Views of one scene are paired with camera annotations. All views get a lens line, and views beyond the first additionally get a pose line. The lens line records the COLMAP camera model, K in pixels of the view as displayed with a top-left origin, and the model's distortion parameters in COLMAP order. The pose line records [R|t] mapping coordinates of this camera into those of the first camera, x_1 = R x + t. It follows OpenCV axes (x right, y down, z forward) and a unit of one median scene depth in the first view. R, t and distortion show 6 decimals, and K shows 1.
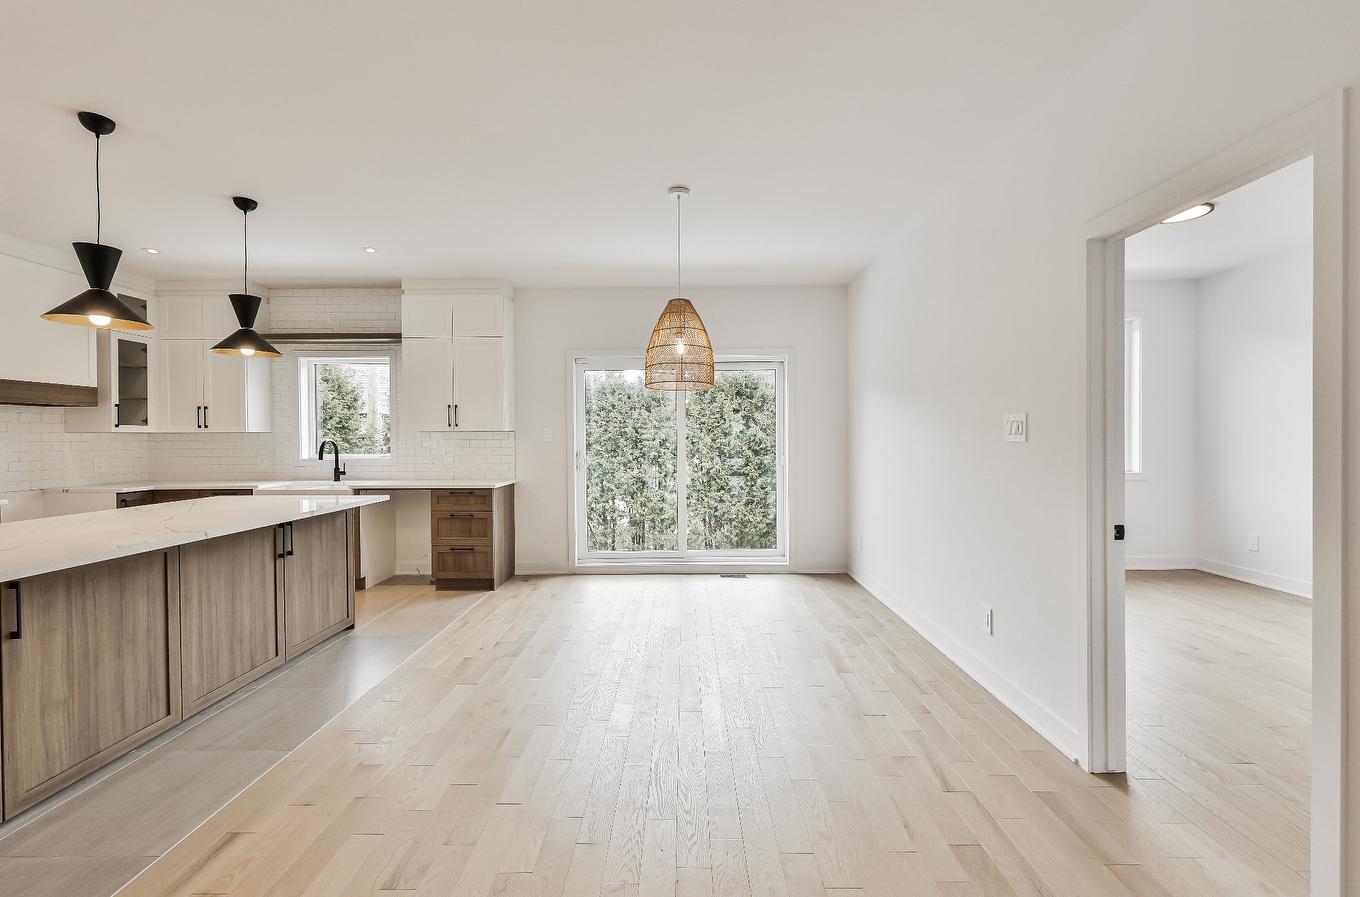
lens RADIAL K [[561.7, 0, 675.8], [0, 561.7, 445.7], [0, 0, 1]] dist [0.003792, -0.000335]
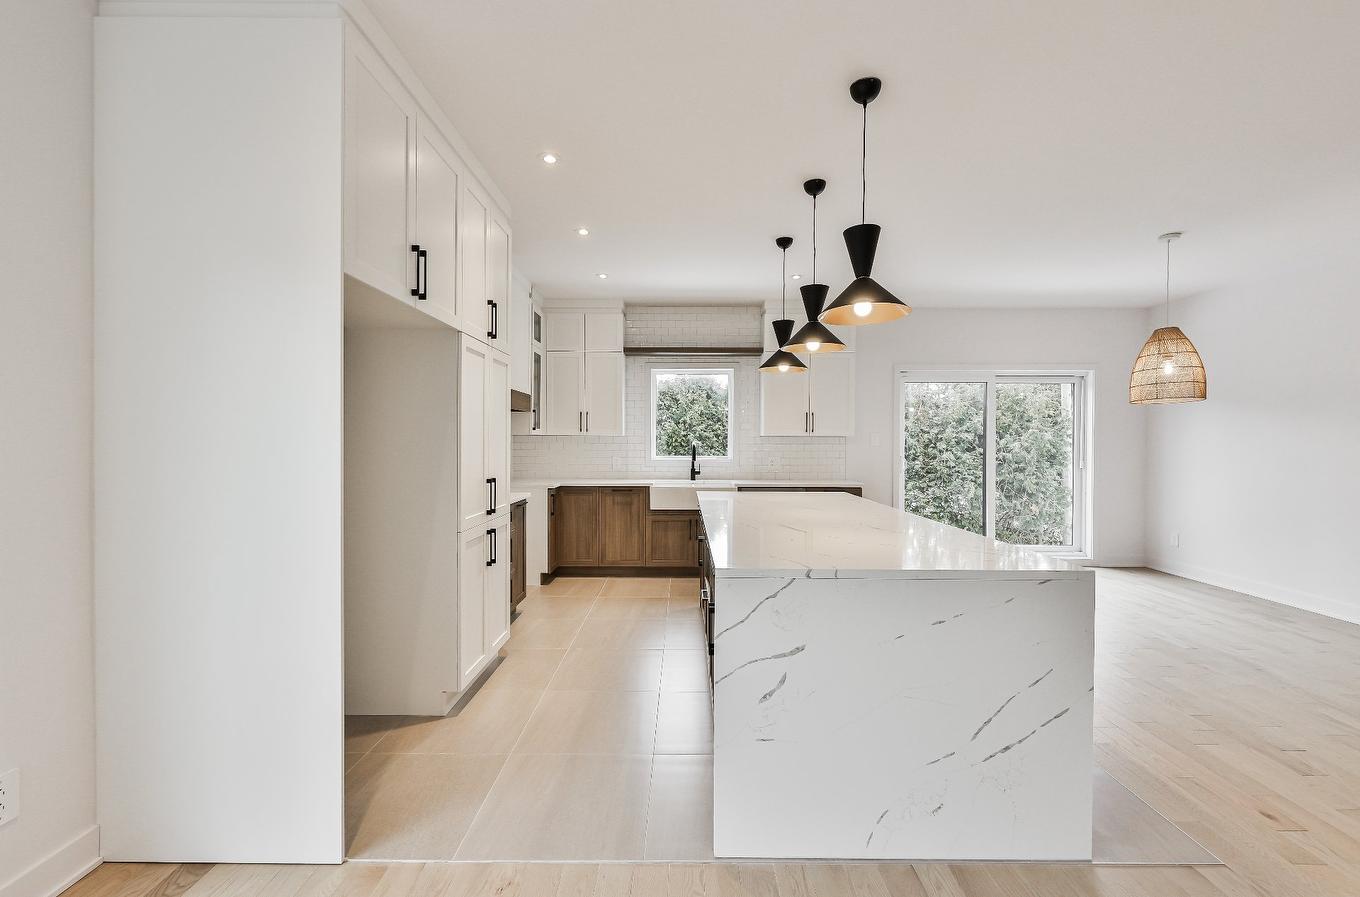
lens RADIAL K [[561.7, 0, 679.5], [0, 561.7, 448.0], [0, 0, 1]] dist [0.003792, -0.000335]
pose [[0.999939, 0.008725, 0.006799, -0.678137], [-0.008689, 0.999948, -0.005354, 0.005870], [-0.006845, 0.005295, 0.999963, -0.117331]]
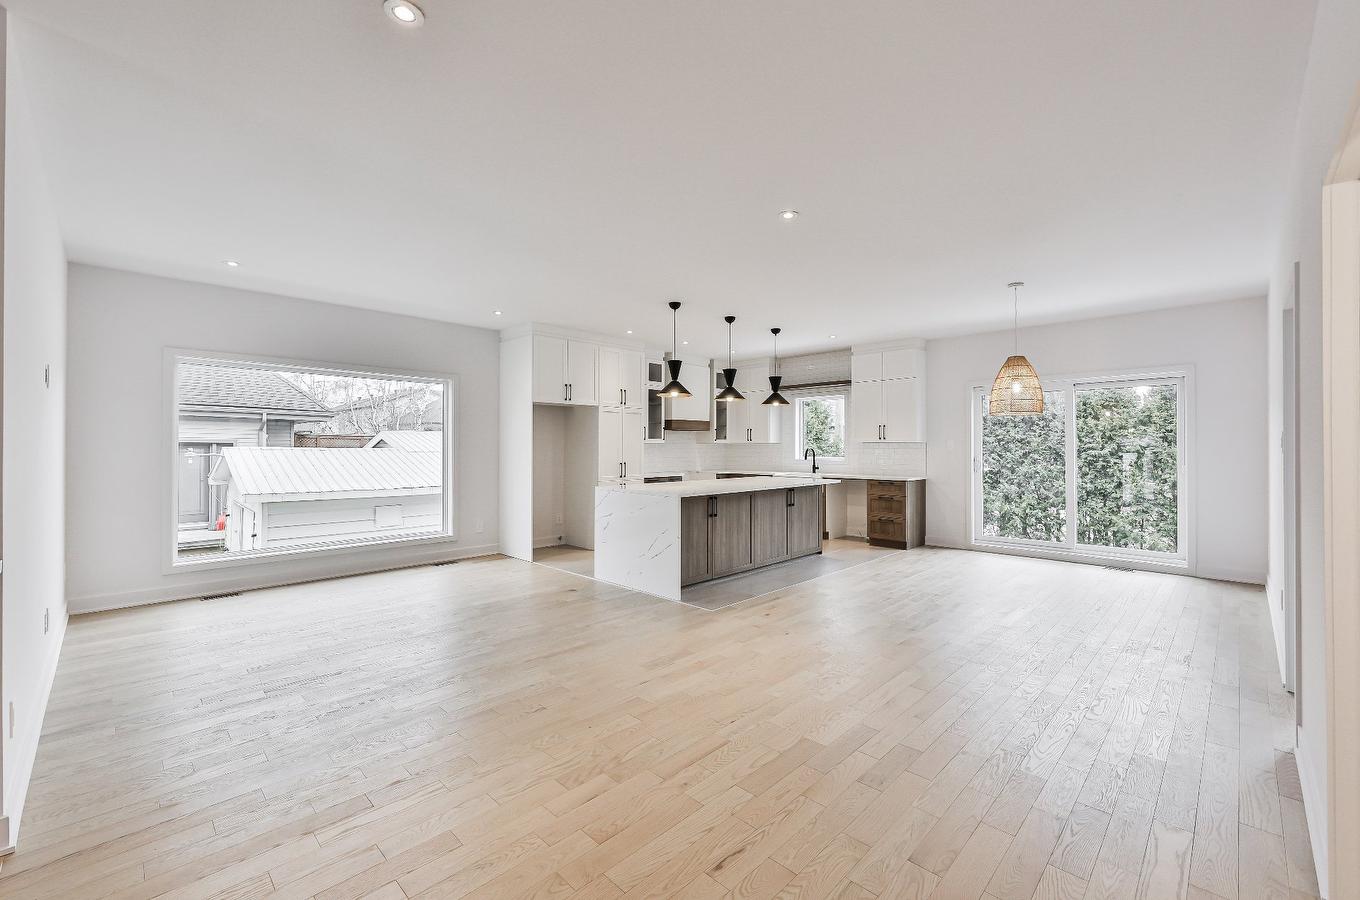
lens RADIAL K [[561.7, 0, 679.2], [0, 561.7, 444.1], [0, 0, 1]] dist [0.003792, -0.000335]
pose [[0.712235, 0.001136, -0.701940, 0.277435], [-0.012295, 0.999865, -0.010857, 0.001673], [0.701833, 0.016364, 0.712153, -0.460220]]
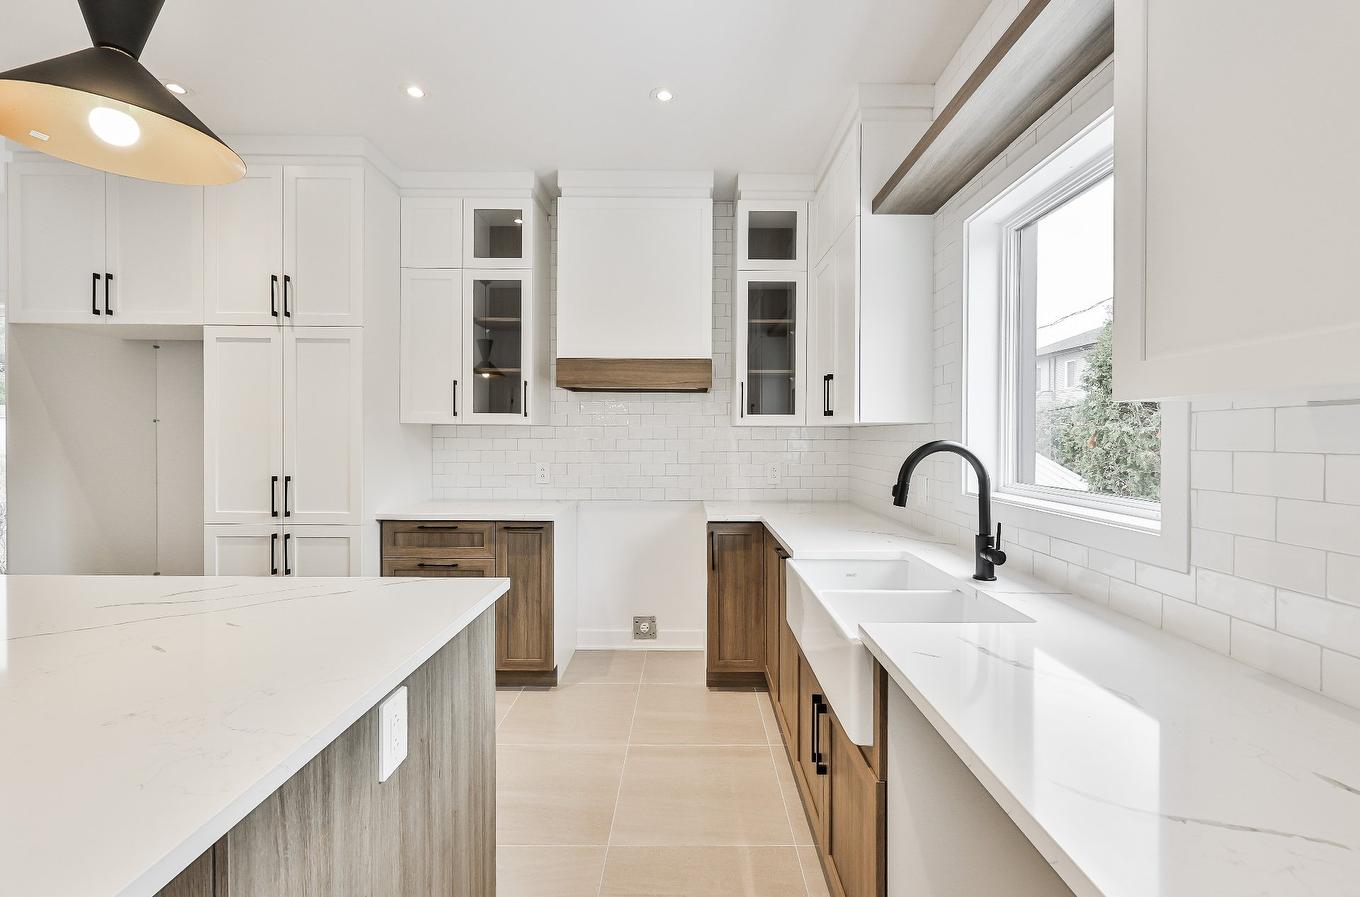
lens RADIAL K [[561.7, 0, 687.1], [0, 561.7, 439.4], [0, 0, 1]] dist [0.003792, -0.000335]
pose [[0.022442, 0.018320, -0.999580, -0.321841], [-0.019133, 0.999657, 0.017892, -0.016935], [0.999565, 0.018724, 0.022785, 0.883328]]
